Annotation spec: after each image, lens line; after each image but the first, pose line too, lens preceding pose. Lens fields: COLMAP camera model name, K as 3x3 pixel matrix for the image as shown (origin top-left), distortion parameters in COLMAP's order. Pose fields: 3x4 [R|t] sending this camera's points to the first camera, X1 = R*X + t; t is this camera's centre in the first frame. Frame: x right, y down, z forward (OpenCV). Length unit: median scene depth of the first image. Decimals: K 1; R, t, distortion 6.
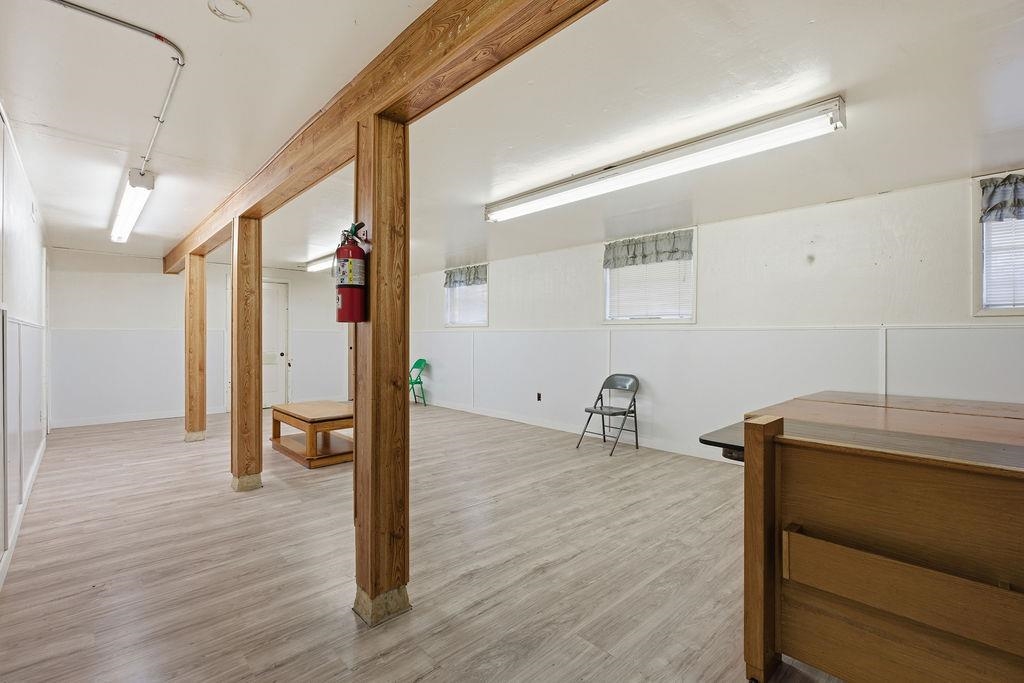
lens RADIAL K [[461.3, 0, 510.9], [0, 461.3, 338.0], [0, 0, 1]] dist [0.000039, 0.000183]
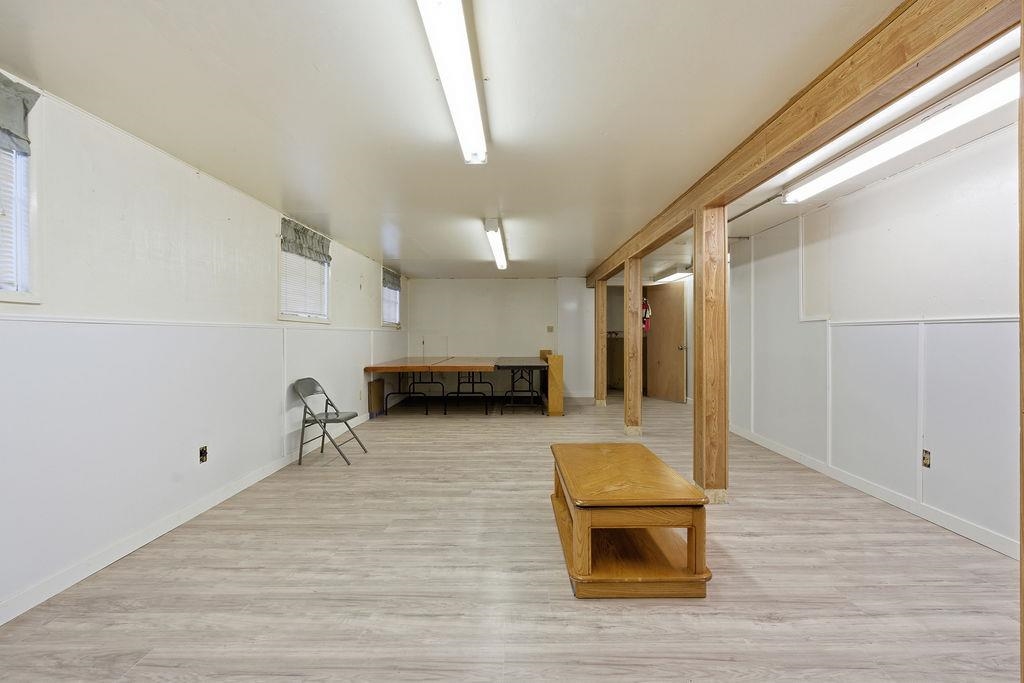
lens RADIAL K [[461.3, 0, 511.1], [0, 461.3, 337.0], [0, 0, 1]] dist [0.000039, 0.000183]
pose [[-0.725364, -0.005947, 0.688340, -0.968472], [0.003335, 0.999921, 0.012153, -0.012706], [-0.688358, 0.011111, -0.725286, 2.045261]]
